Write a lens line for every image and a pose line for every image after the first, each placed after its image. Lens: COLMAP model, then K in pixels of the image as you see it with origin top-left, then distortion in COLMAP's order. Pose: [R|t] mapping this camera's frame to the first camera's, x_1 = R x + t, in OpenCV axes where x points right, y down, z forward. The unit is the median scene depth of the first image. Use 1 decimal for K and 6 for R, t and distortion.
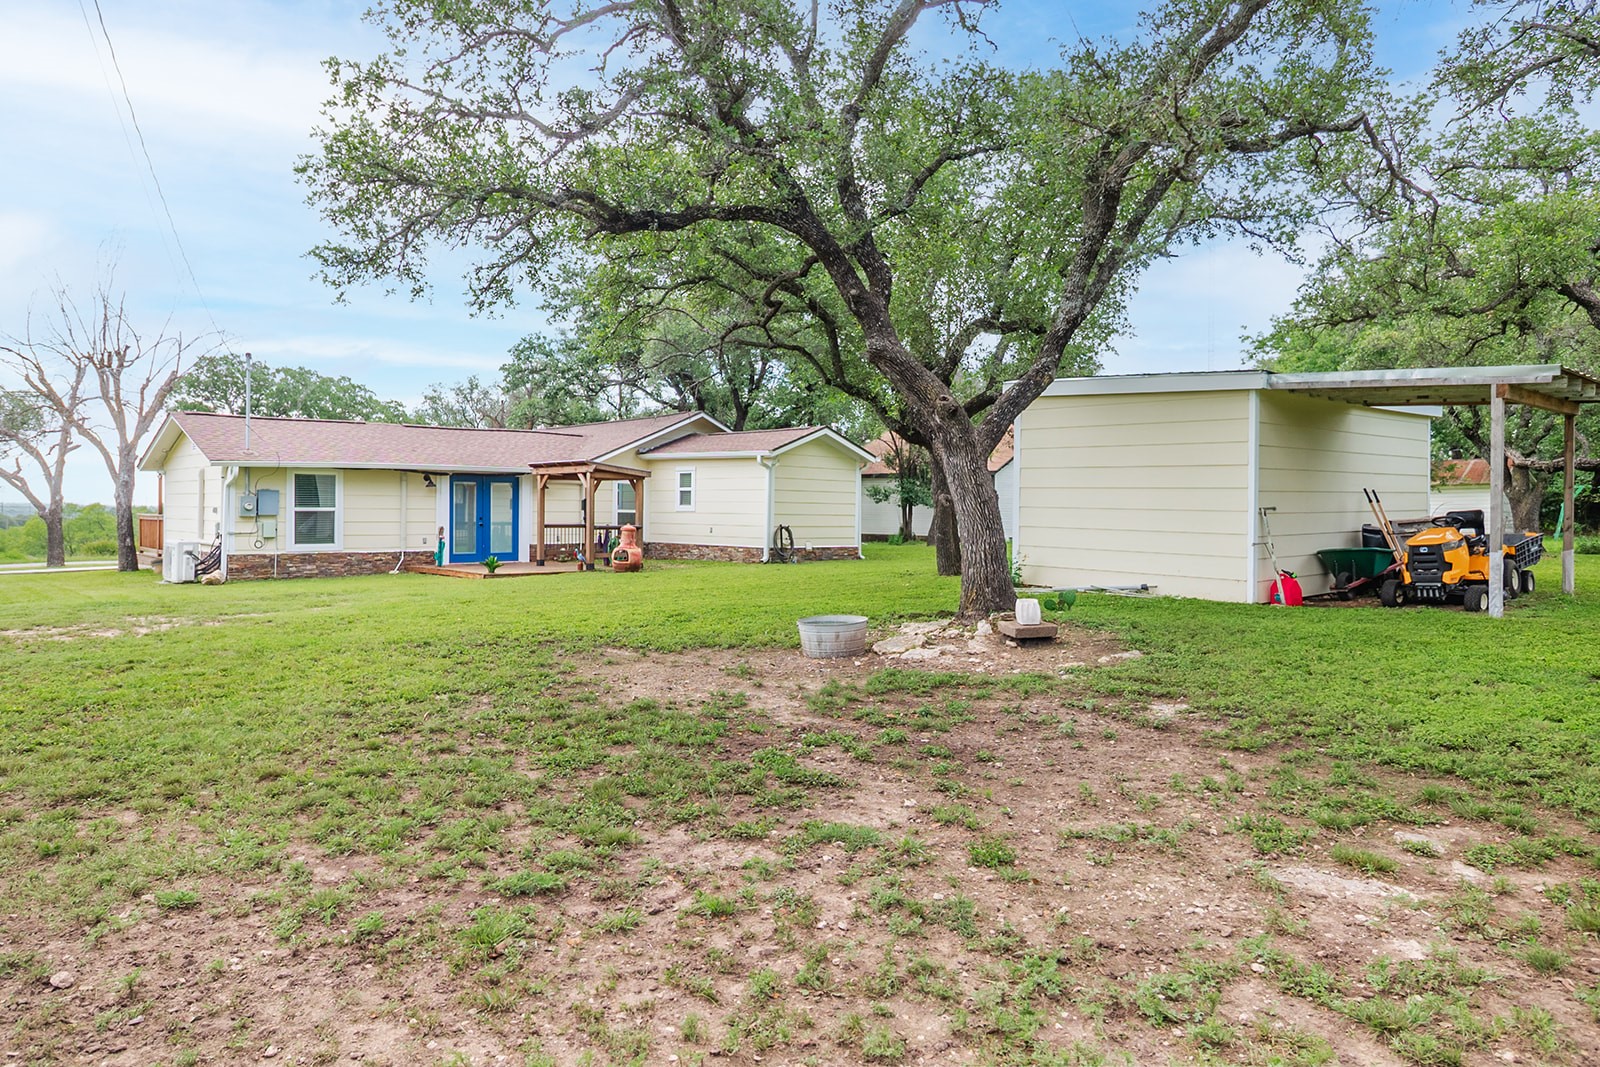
lens RADIAL K [[1008.5, 0, 798.2], [0, 1008.5, 517.2], [0, 0, 1]] dist [0.009878, 0.003779]
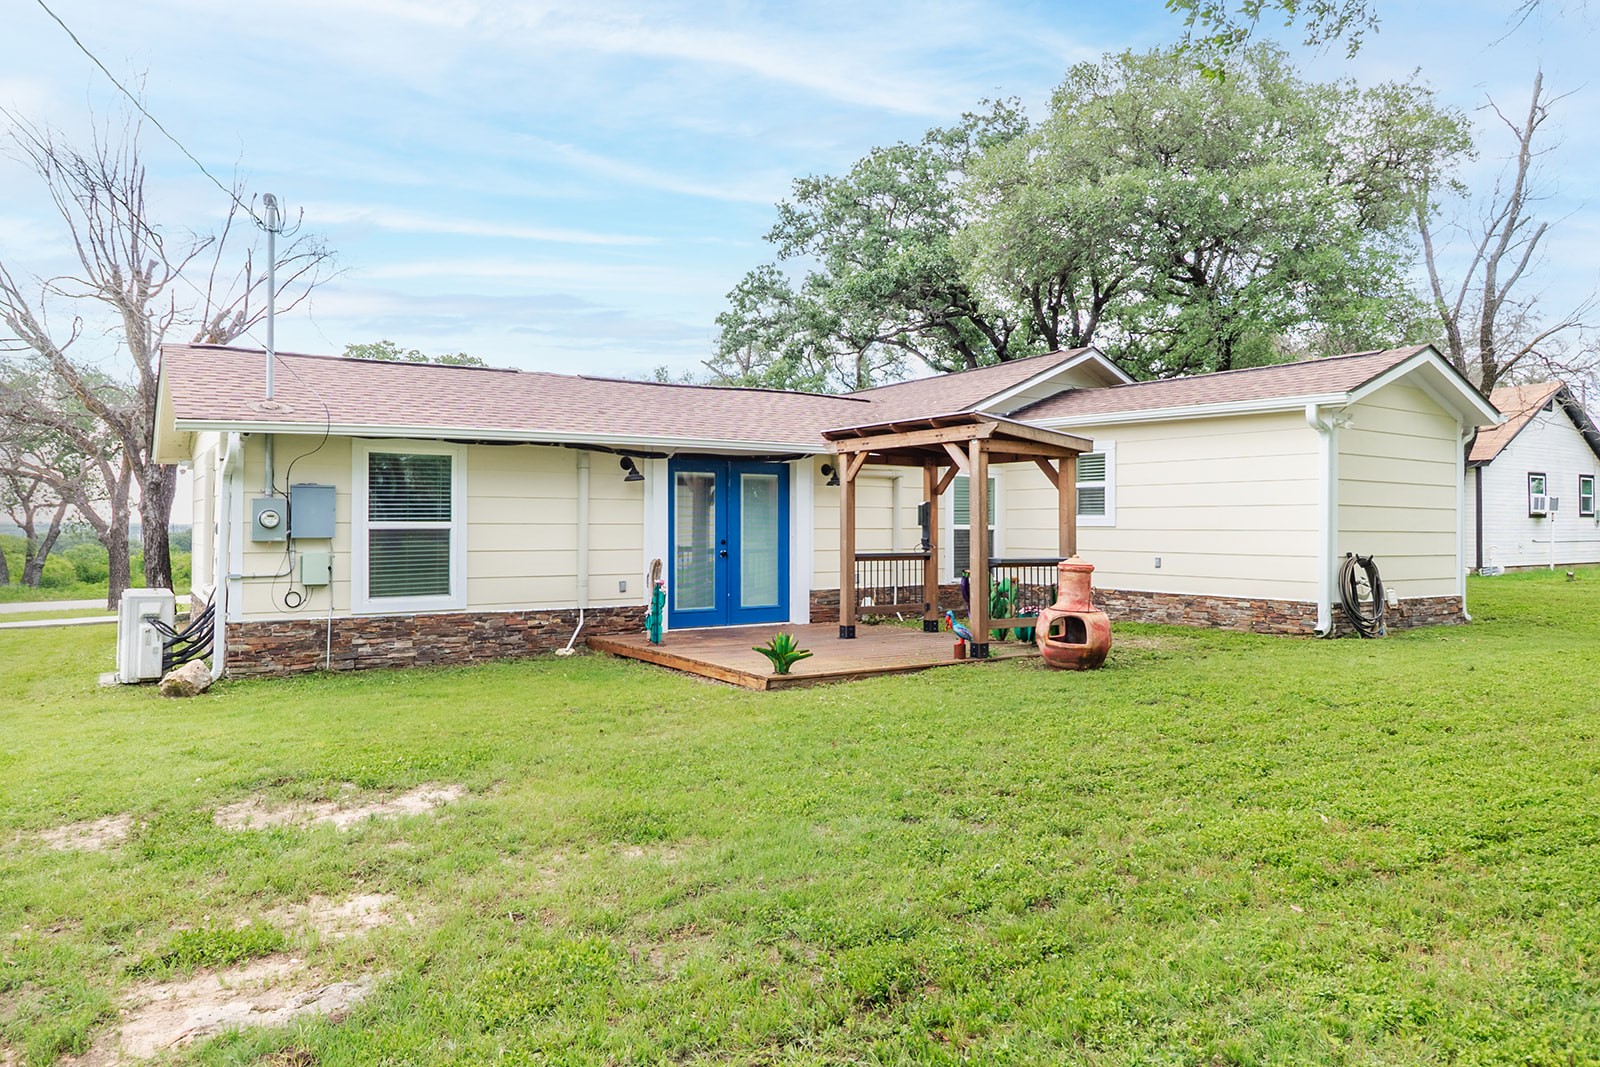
lens RADIAL K [[992.2, 0, 800.9], [0, 992.2, 528.8], [0, 0, 1]] dist [-0.010718, -0.000352]
pose [[0.988162, -0.005017, -0.153333, -0.205418], [0.003945, 0.999966, -0.007294, -0.001895], [0.153364, 0.006603, 0.988148, 0.522782]]
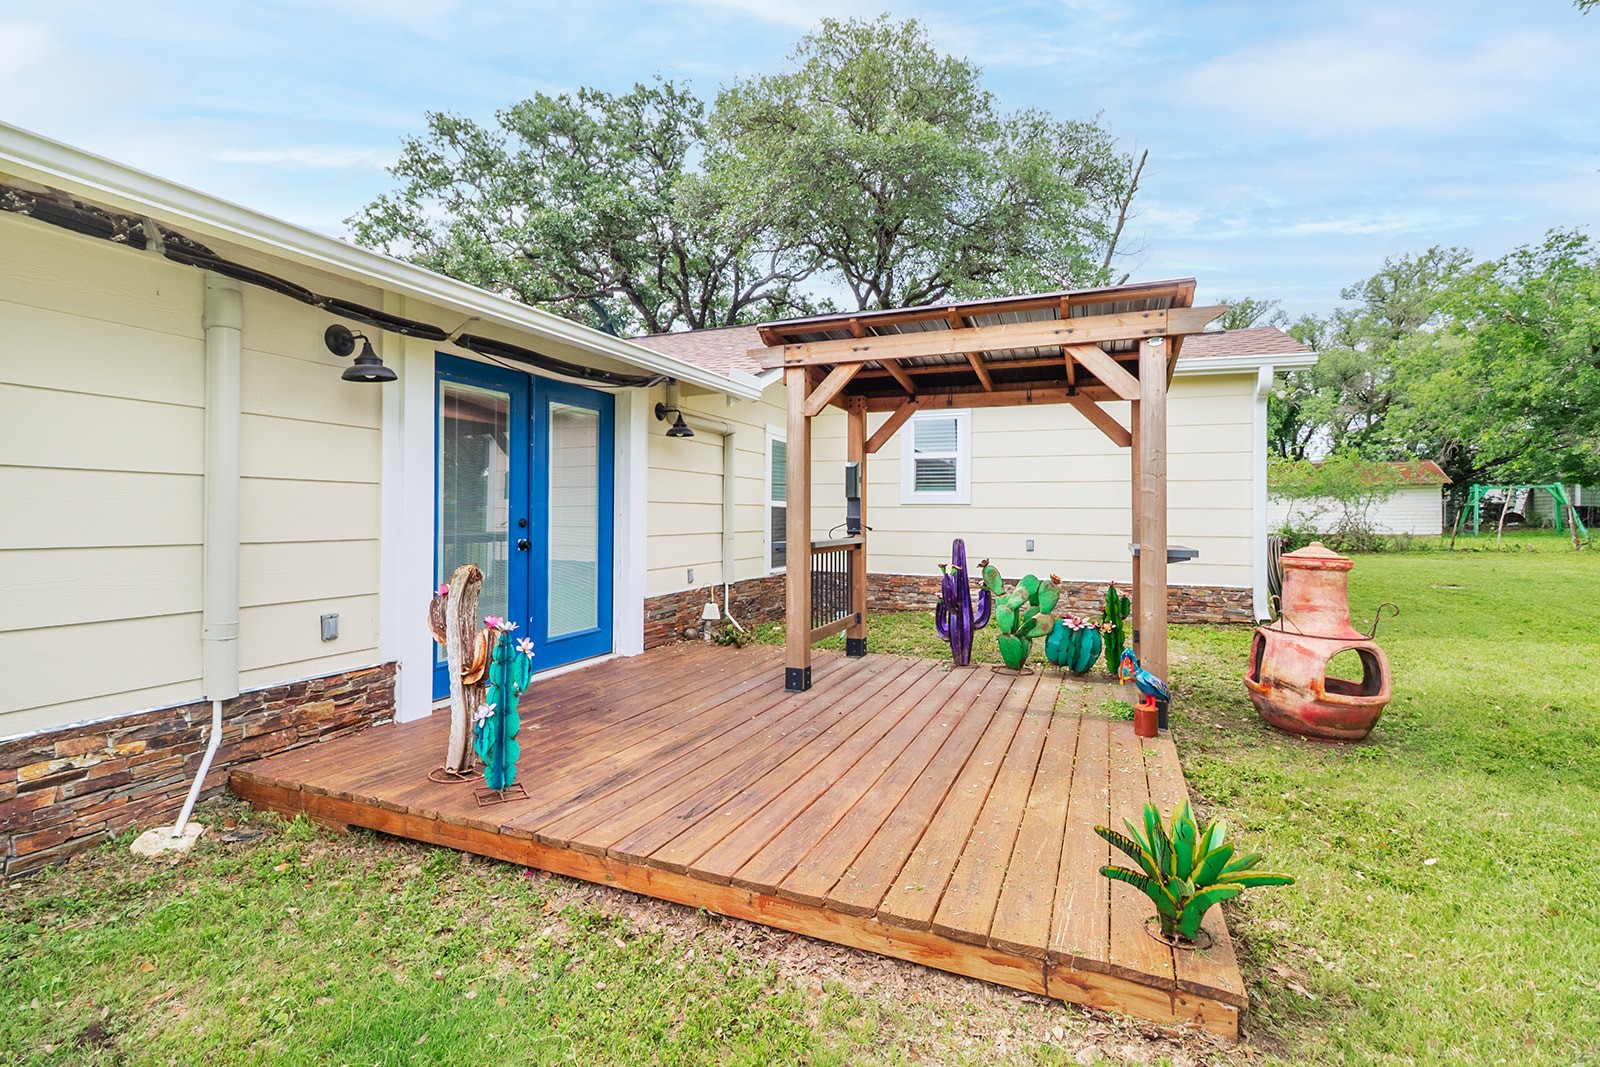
lens RADIAL K [[726.9, 0, 795.5], [0, 726.9, 512.1], [0, 0, 1]] dist [-0.001936, 0.000424]
pose [[0.913357, 0.000908, 0.407158, -0.343676], [0.002122, 0.999973, -0.006990, -0.000347], [-0.407153, 0.007249, 0.913331, 0.820859]]
